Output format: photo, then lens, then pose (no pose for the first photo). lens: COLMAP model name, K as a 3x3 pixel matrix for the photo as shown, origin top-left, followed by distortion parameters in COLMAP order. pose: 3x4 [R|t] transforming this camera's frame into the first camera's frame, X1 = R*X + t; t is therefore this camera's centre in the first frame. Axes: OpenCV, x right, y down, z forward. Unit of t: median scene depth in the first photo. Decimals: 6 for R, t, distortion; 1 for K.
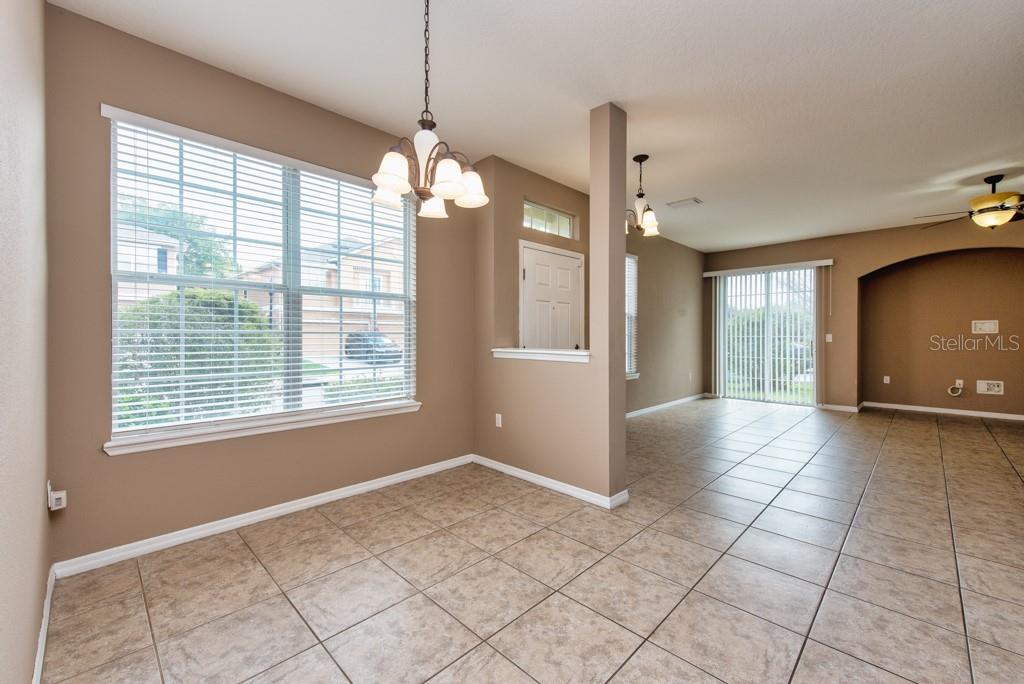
lens RADIAL K [[417.1, 0, 515.4], [0, 417.1, 339.0], [0, 0, 1]] dist [0.029926, -0.010591]
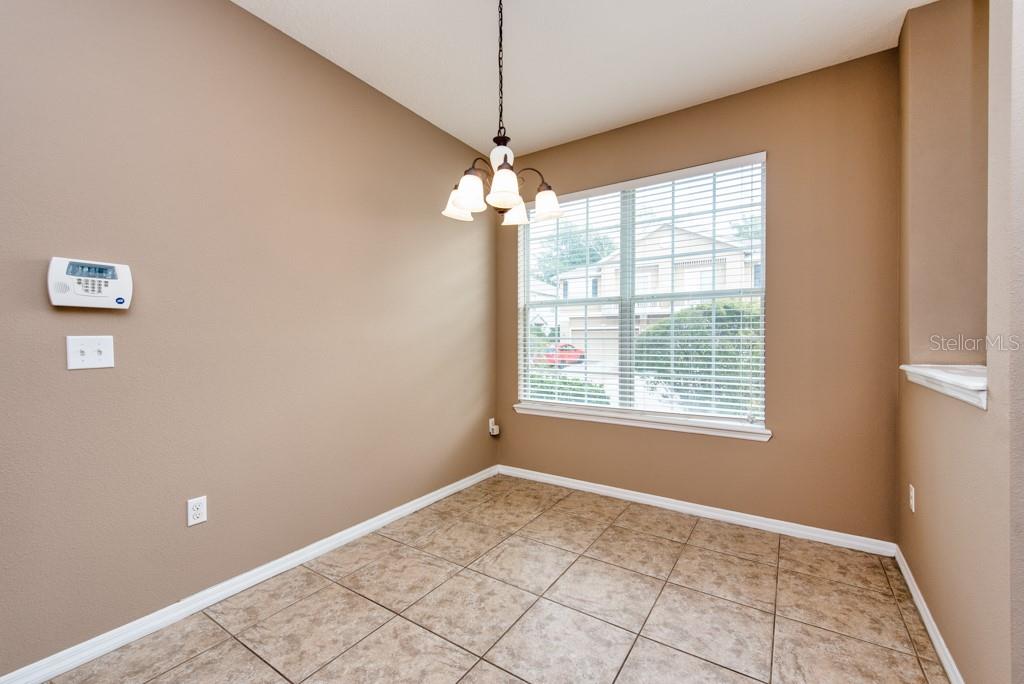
lens RADIAL K [[417.5, 0, 518.8], [0, 417.5, 343.2], [0, 0, 1]] dist [0.009960, -0.000375]
pose [[0.199102, 0.003228, -0.979973, 0.553562], [-0.005601, 0.999982, 0.002156, -0.003361], [0.979963, 0.005060, 0.199117, 0.559896]]
